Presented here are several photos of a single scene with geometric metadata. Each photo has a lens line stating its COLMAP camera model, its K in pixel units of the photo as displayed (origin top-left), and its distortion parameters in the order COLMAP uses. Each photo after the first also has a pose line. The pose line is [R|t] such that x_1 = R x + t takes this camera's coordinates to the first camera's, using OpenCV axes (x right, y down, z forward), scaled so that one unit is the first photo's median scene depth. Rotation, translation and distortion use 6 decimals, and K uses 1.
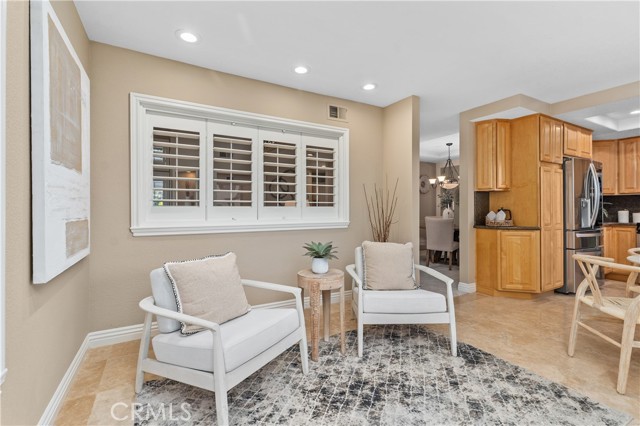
lens RADIAL K [[290.5, 0, 319.1], [0, 290.5, 207.7], [0, 0, 1]] dist [0.010631, 0.001267]
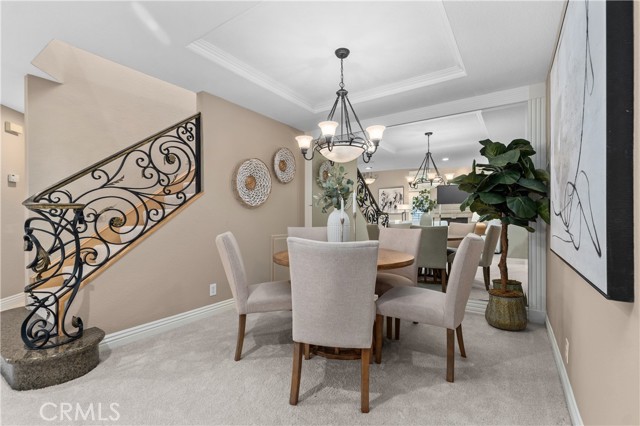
lens RADIAL K [[290.5, 0, 319.6], [0, 290.5, 213.7], [0, 0, 1]] dist [0.010631, 0.001267]
pose [[0.892308, 0.006146, 0.451386, 0.236178], [-0.009461, 0.999942, 0.005087, 0.006063], [-0.451328, -0.008810, 0.892314, 0.650464]]
